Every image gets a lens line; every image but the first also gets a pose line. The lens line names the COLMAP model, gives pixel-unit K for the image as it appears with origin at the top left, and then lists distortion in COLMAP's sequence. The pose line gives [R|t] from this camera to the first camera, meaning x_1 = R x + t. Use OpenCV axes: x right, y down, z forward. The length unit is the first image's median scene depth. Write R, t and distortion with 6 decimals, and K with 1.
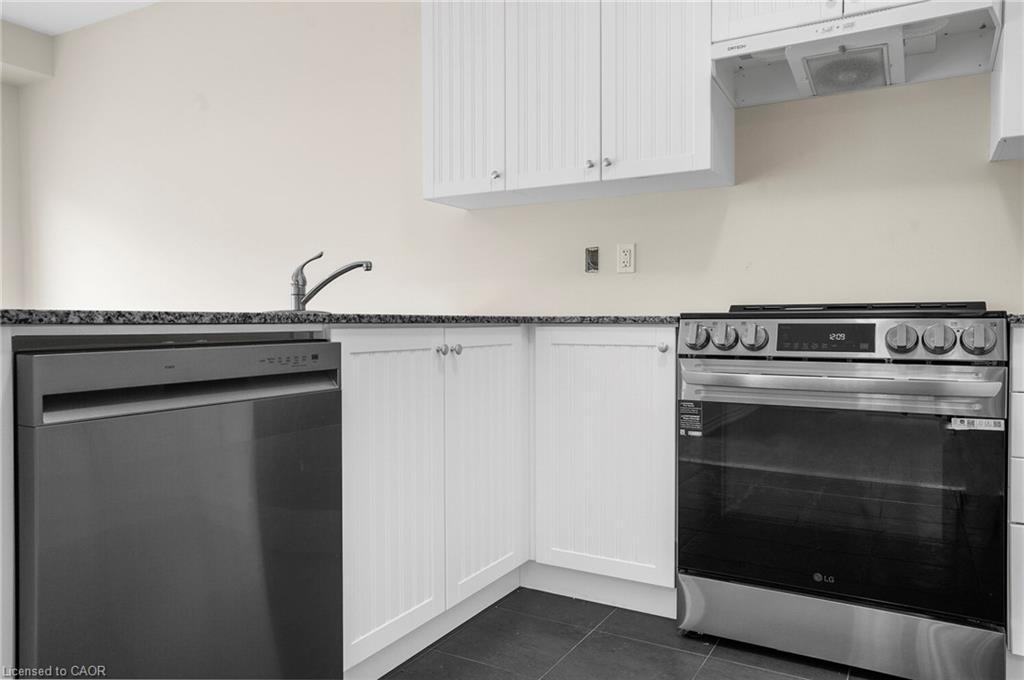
lens RADIAL K [[714.4, 0, 512.0], [0, 714.4, 340.0], [0, 0, 1]] dist [0.005681, 0.003077]
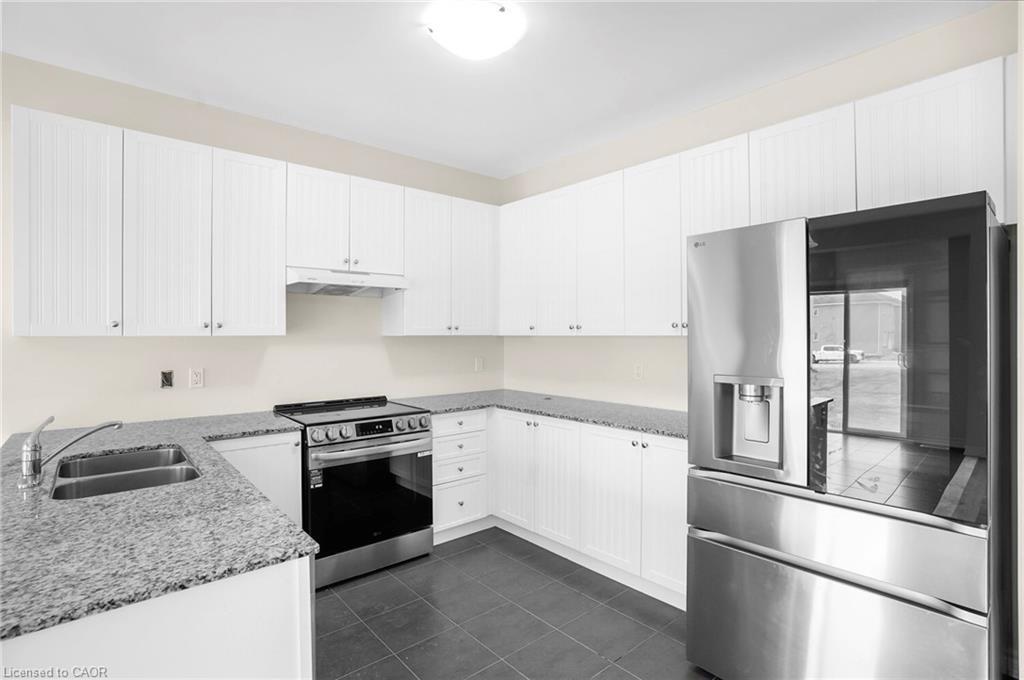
lens RADIAL K [[500.4, 0, 512.0], [0, 500.4, 340.0], [0, 0, 1]] dist [-0.032228, 0.001186]
pose [[0.332286, -0.009646, 0.943129, -0.807284], [0.026252, 0.999655, 0.000975, -0.242666], [-0.942813, 0.024435, 0.332424, 0.051171]]
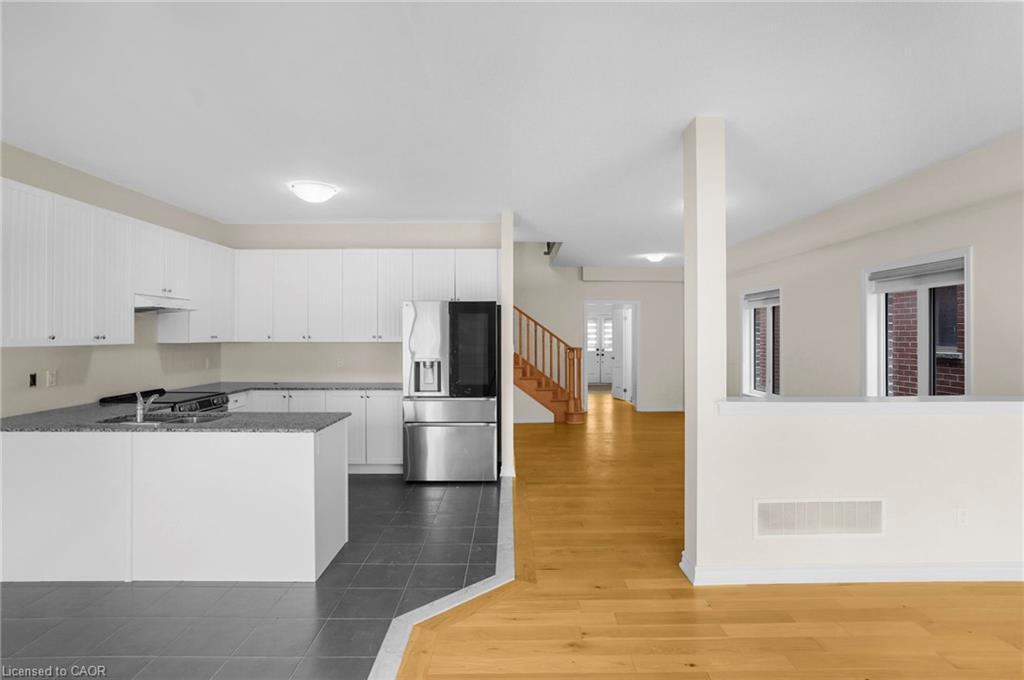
lens RADIAL K [[544.5, 0, 517.4], [0, 544.5, 337.0], [0, 0, 1]] dist [-0.074595, 0.049398]
pose [[-0.506331, -0.004172, 0.862329, -2.264118], [0.021664, 0.999611, 0.017557, -0.302362], [-0.862067, 0.027571, -0.506044, 0.883204]]
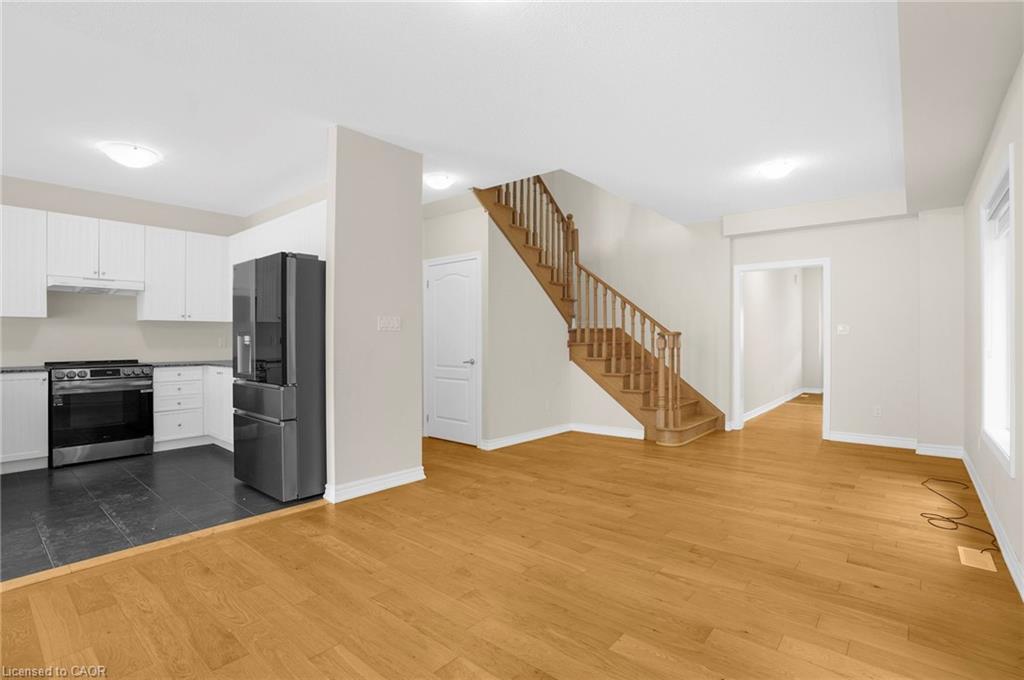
lens RADIAL K [[482.7, 0, 512.0], [0, 482.7, 340.0], [0, 0, 1]] dist [-0.069941, 0.030652]
pose [[0.181993, -0.001648, 0.983298, -1.419152], [0.026170, 0.999652, -0.003168, -0.101160], [-0.982951, 0.026310, 0.181973, -1.395791]]
